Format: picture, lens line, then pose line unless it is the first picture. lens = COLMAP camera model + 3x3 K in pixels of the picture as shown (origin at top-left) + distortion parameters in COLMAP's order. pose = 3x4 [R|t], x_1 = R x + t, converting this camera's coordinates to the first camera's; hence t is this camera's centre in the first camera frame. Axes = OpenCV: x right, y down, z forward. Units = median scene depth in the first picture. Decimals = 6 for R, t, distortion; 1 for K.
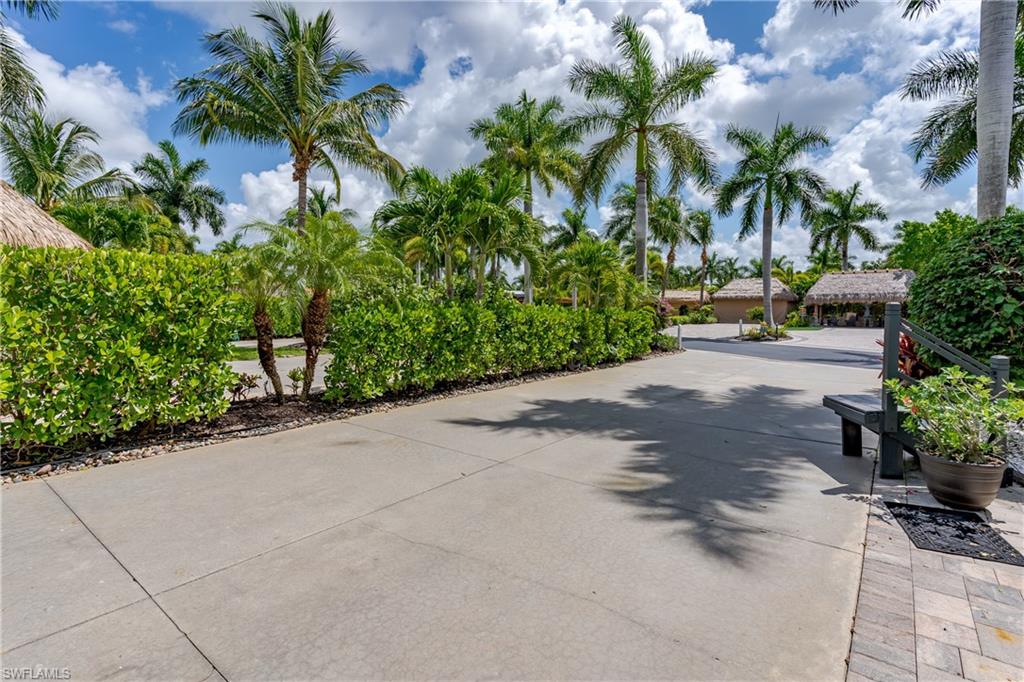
lens RADIAL K [[502.0, 0, 507.9], [0, 502.0, 316.2], [0, 0, 1]] dist [0.004663, -0.001639]
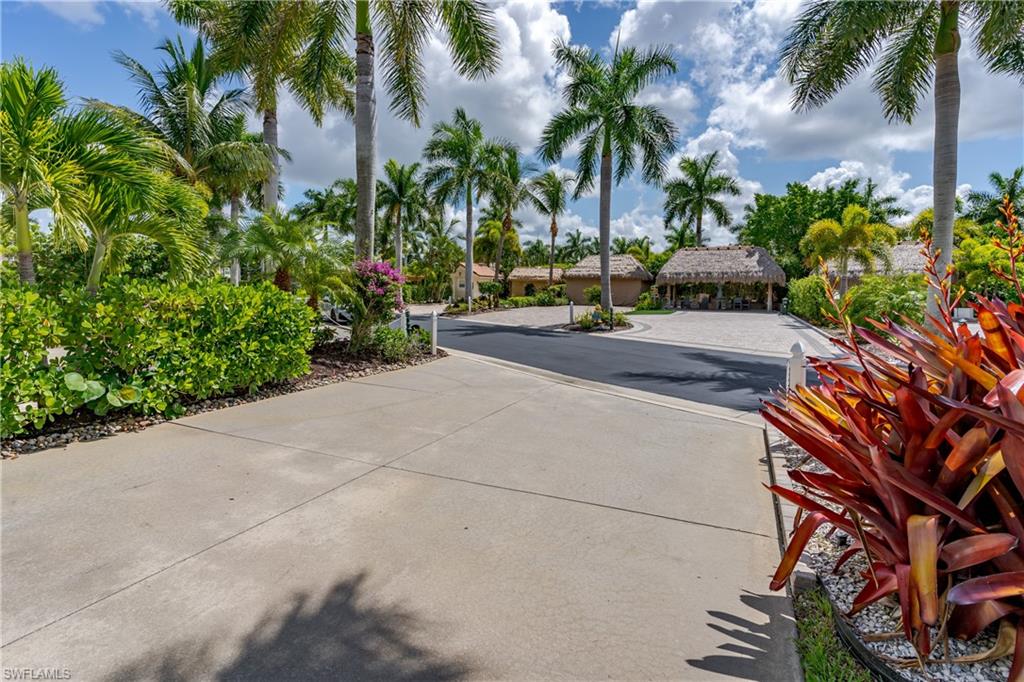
lens RADIAL K [[502.0, 0, 513.7], [0, 502.0, 301.5], [0, 0, 1]] dist [0.004663, -0.001639]
pose [[0.973257, 0.003024, 0.229699, 0.201537], [-0.005213, 0.999947, 0.008921, 0.000164], [-0.229660, -0.009880, 0.973221, 0.283959]]
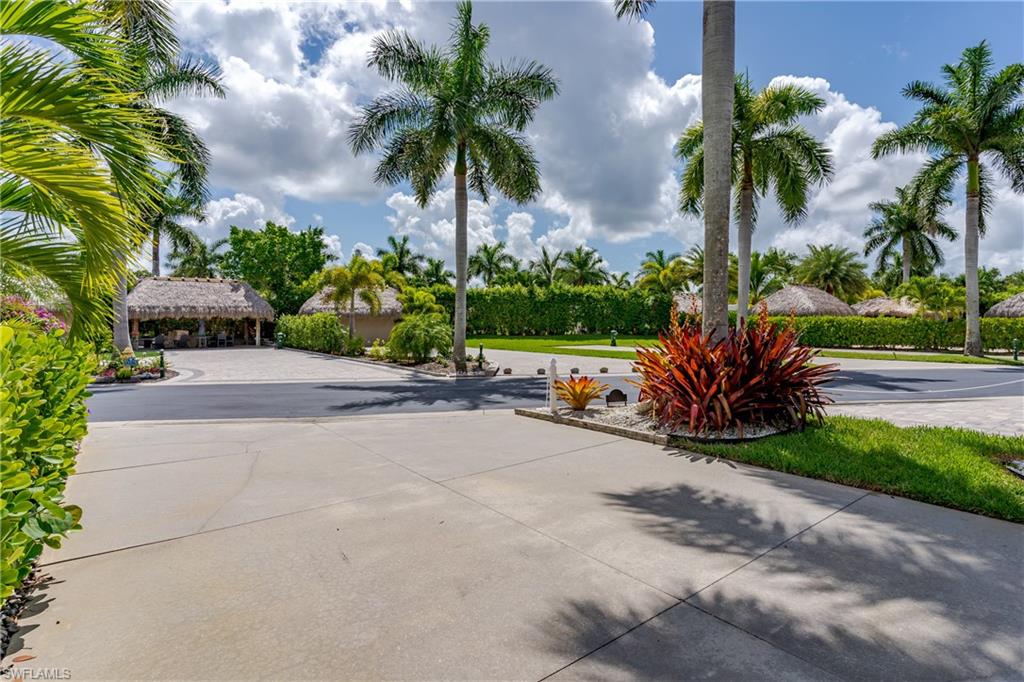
lens RADIAL K [[502.0, 0, 549.5], [0, 502.0, 339.6], [0, 0, 1]] dist [0.004663, -0.001639]
pose [[0.197386, -0.038376, 0.979574, 0.023258], [0.023978, 0.999124, 0.034310, -0.007892], [-0.980032, 0.016716, 0.198134, 0.363319]]
